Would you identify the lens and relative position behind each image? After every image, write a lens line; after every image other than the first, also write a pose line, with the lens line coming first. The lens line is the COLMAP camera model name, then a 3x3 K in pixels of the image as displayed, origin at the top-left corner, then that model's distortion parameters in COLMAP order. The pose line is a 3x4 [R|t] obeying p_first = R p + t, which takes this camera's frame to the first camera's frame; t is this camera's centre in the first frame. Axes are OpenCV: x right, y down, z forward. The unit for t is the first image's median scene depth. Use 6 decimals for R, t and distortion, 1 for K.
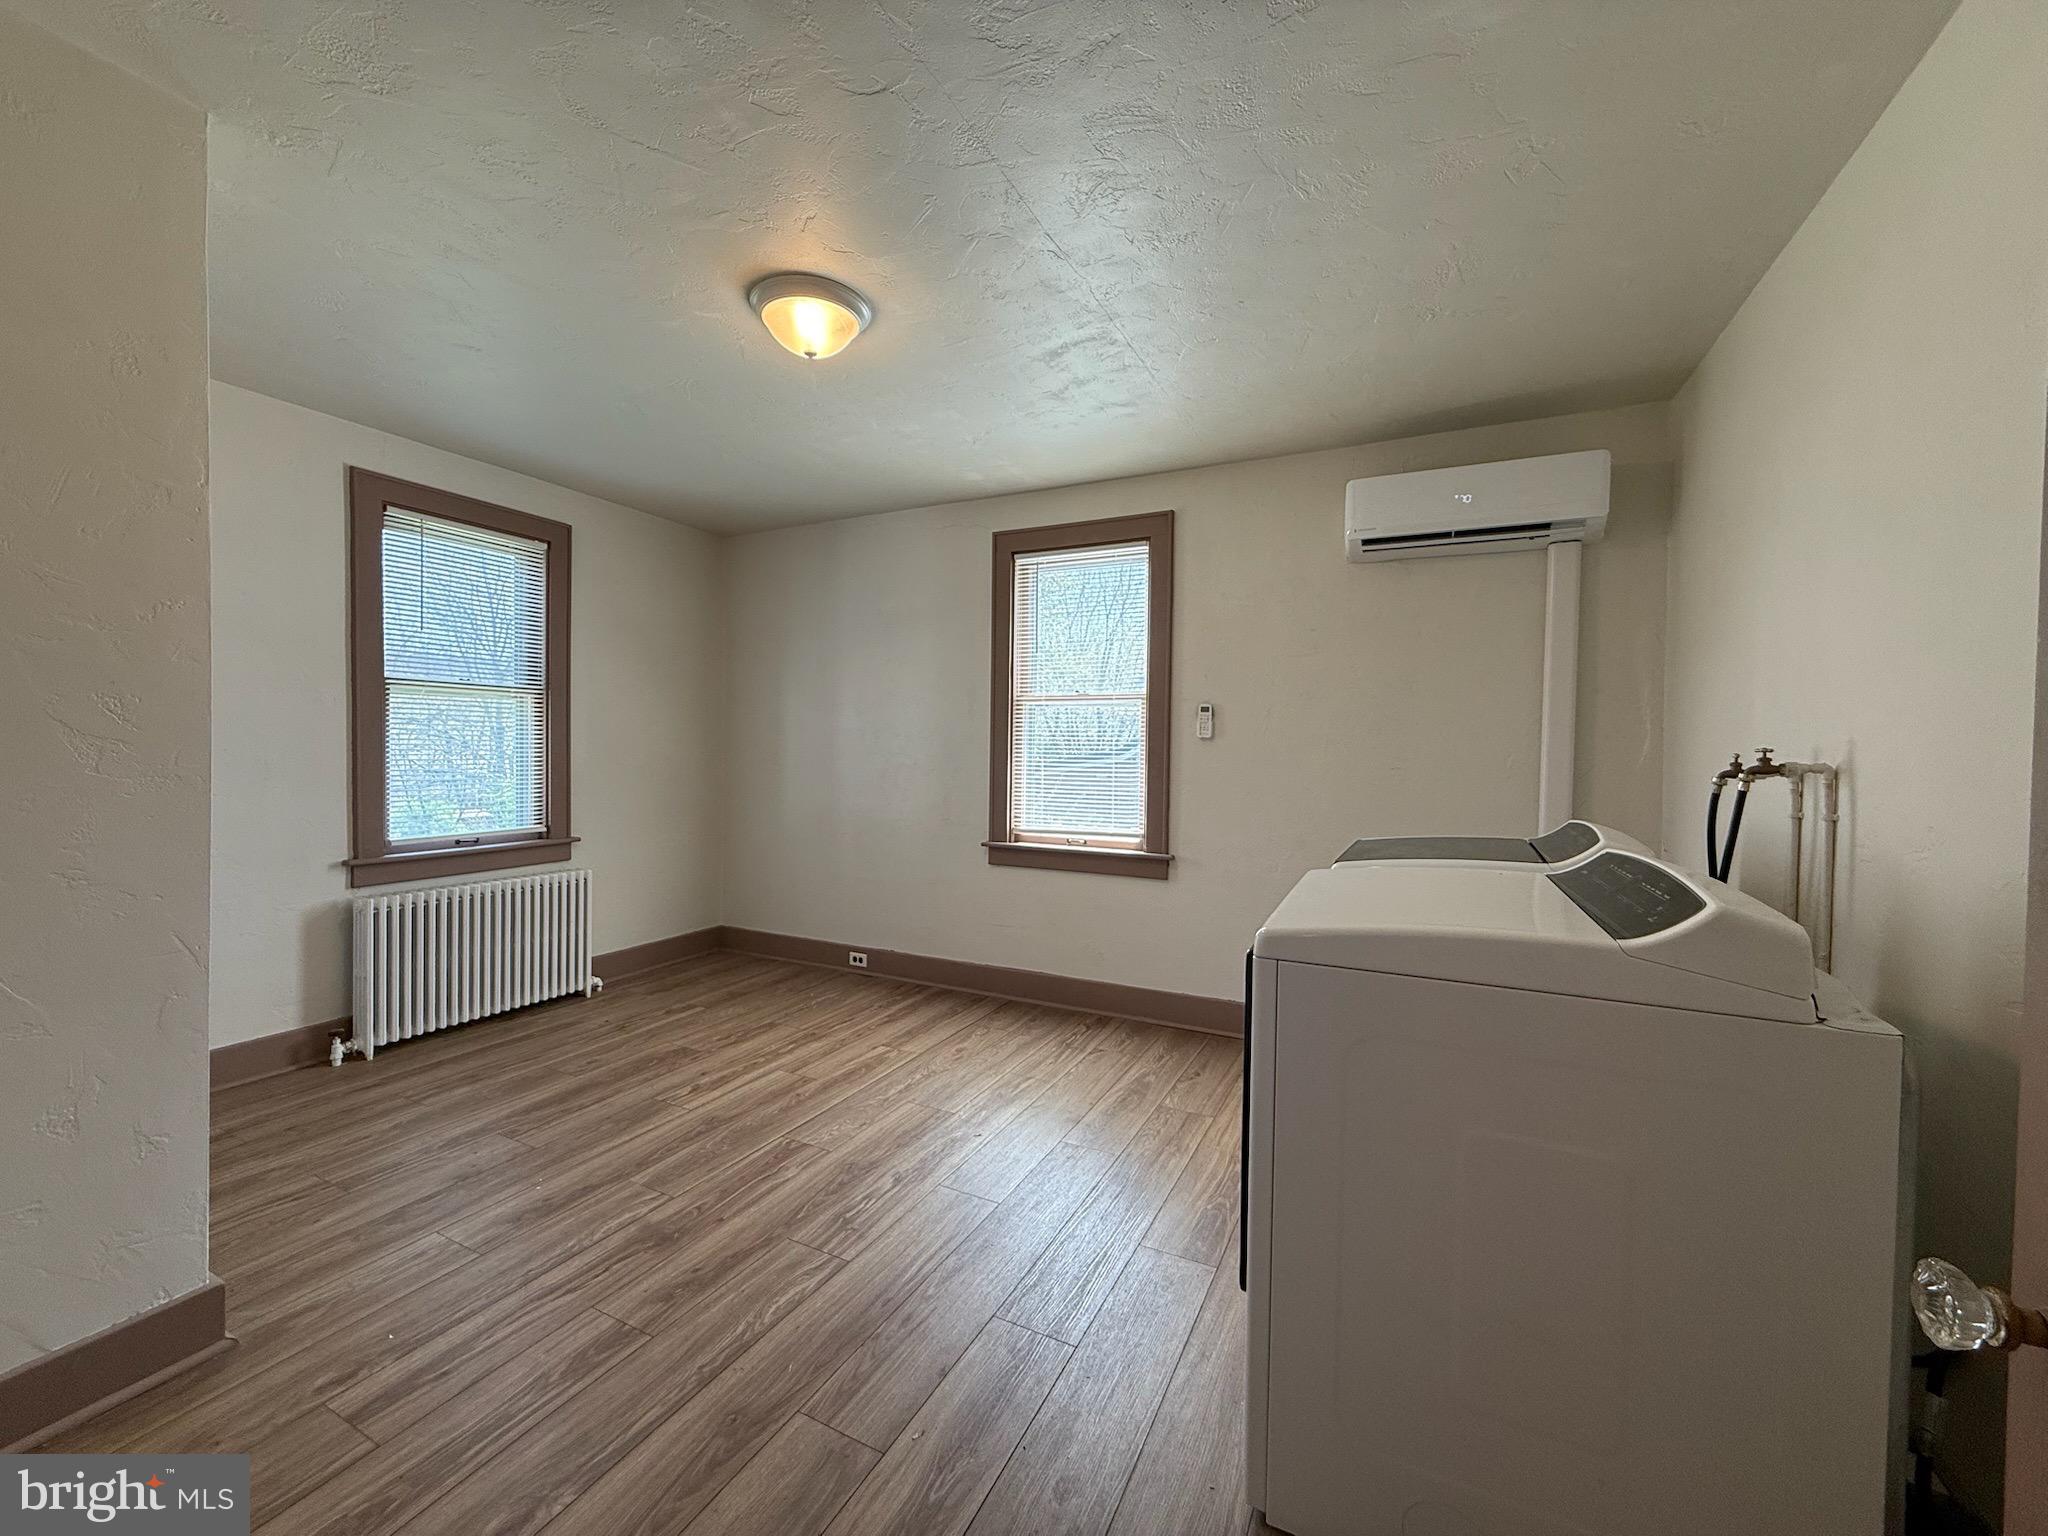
lens RADIAL K [[817.5, 0, 1004.9], [0, 817.5, 758.9], [0, 0, 1]] dist [0.004047, 0.000808]
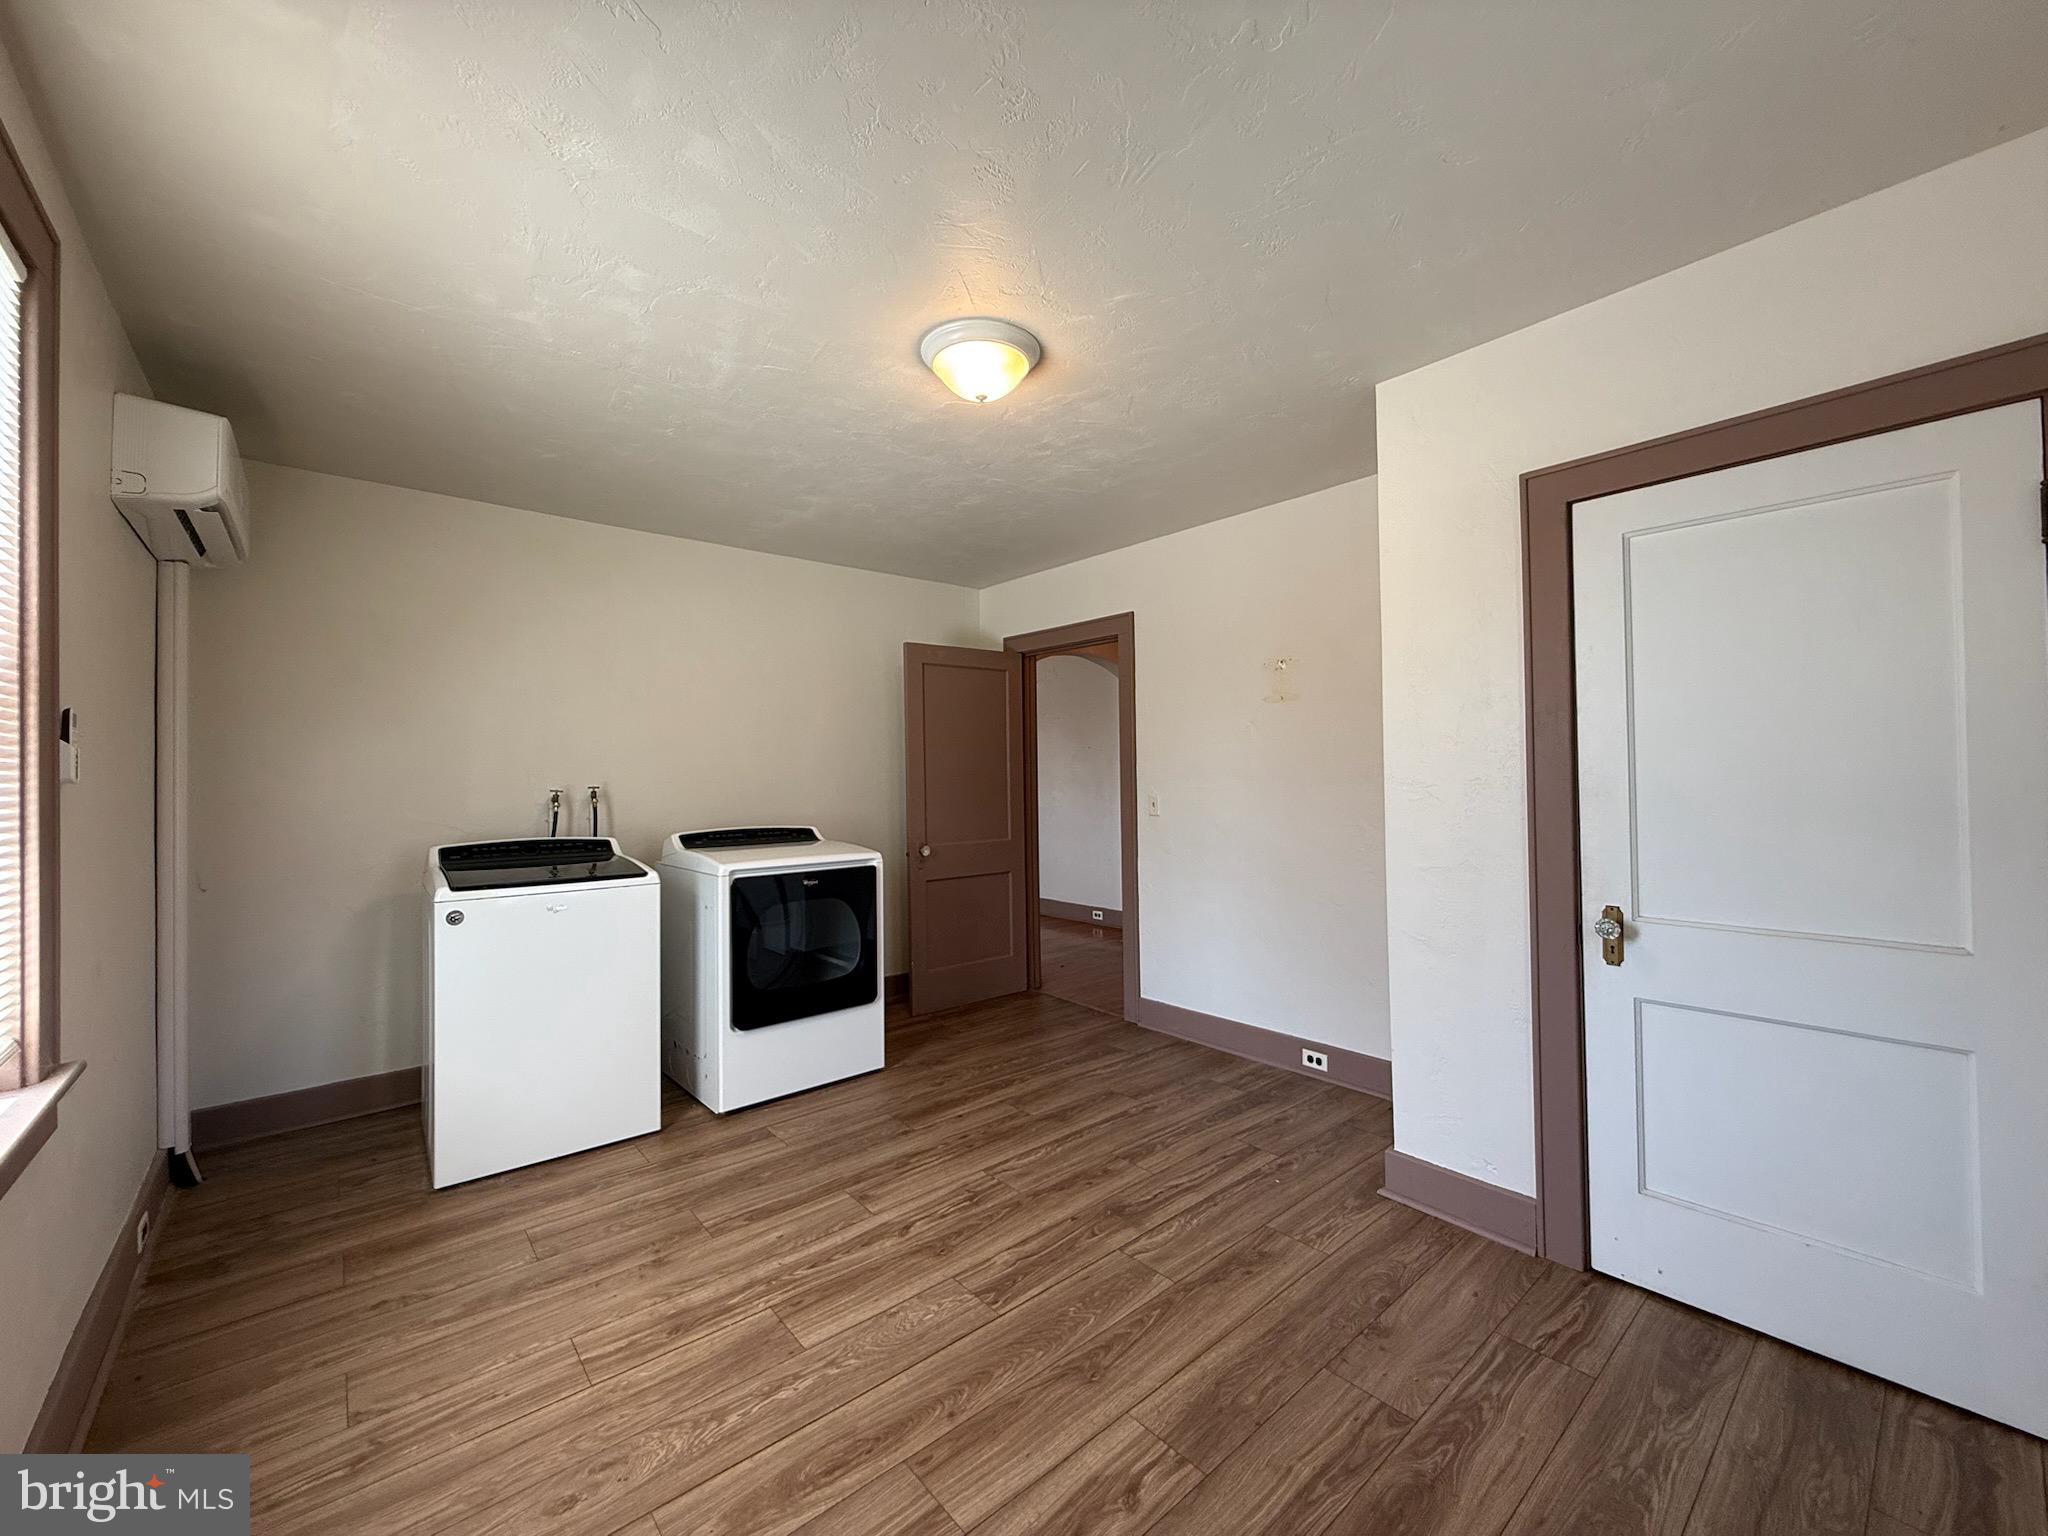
lens RADIAL K [[817.5, 0, 1021.1], [0, 817.5, 764.6], [0, 0, 1]] dist [0.004047, 0.000808]
pose [[-0.928919, 0.003713, 0.370266, -0.540855], [0.005874, 0.999972, 0.004709, -0.046626], [-0.370238, 0.006550, -0.928914, 1.600373]]
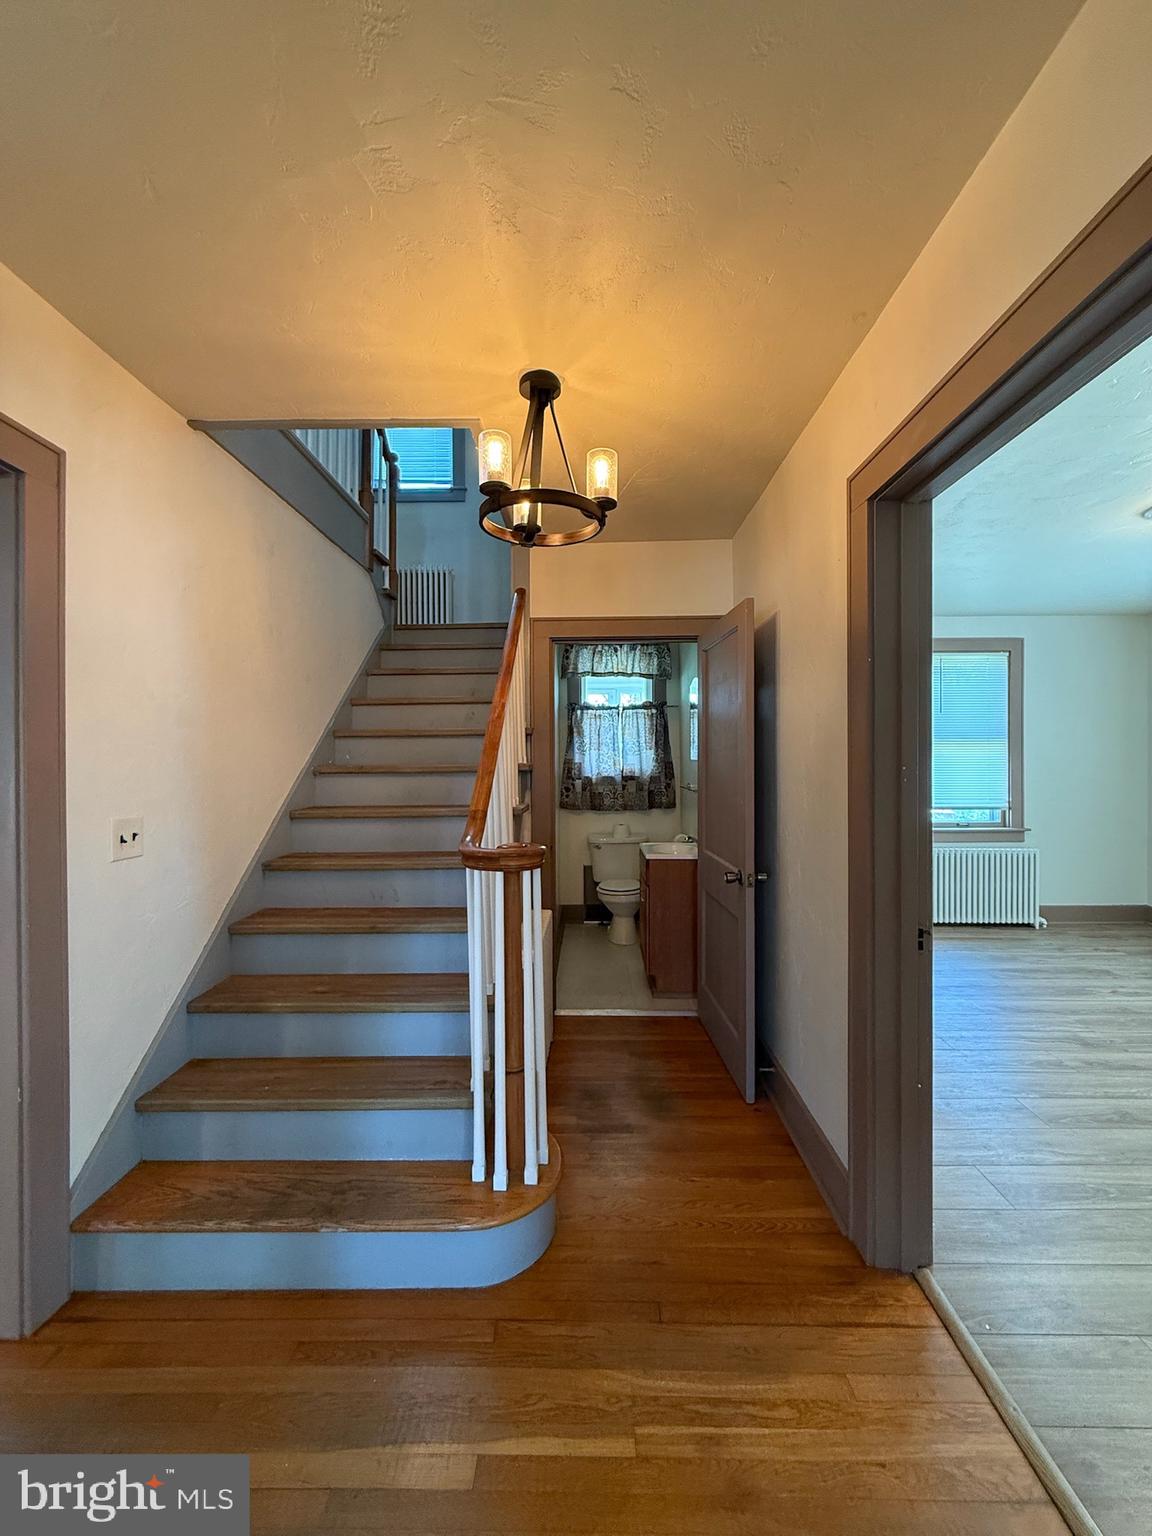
lens RADIAL K [[613.1, 0, 583.1], [0, 613.1, 761.3], [0, 0, 1]] dist [0.004047, 0.000808]
pose [[0.454910, -0.008221, -0.890500, 0.238387], [-0.002094, 0.999945, -0.010302, -0.033074], [0.890535, 0.006551, 0.454868, -0.502536]]
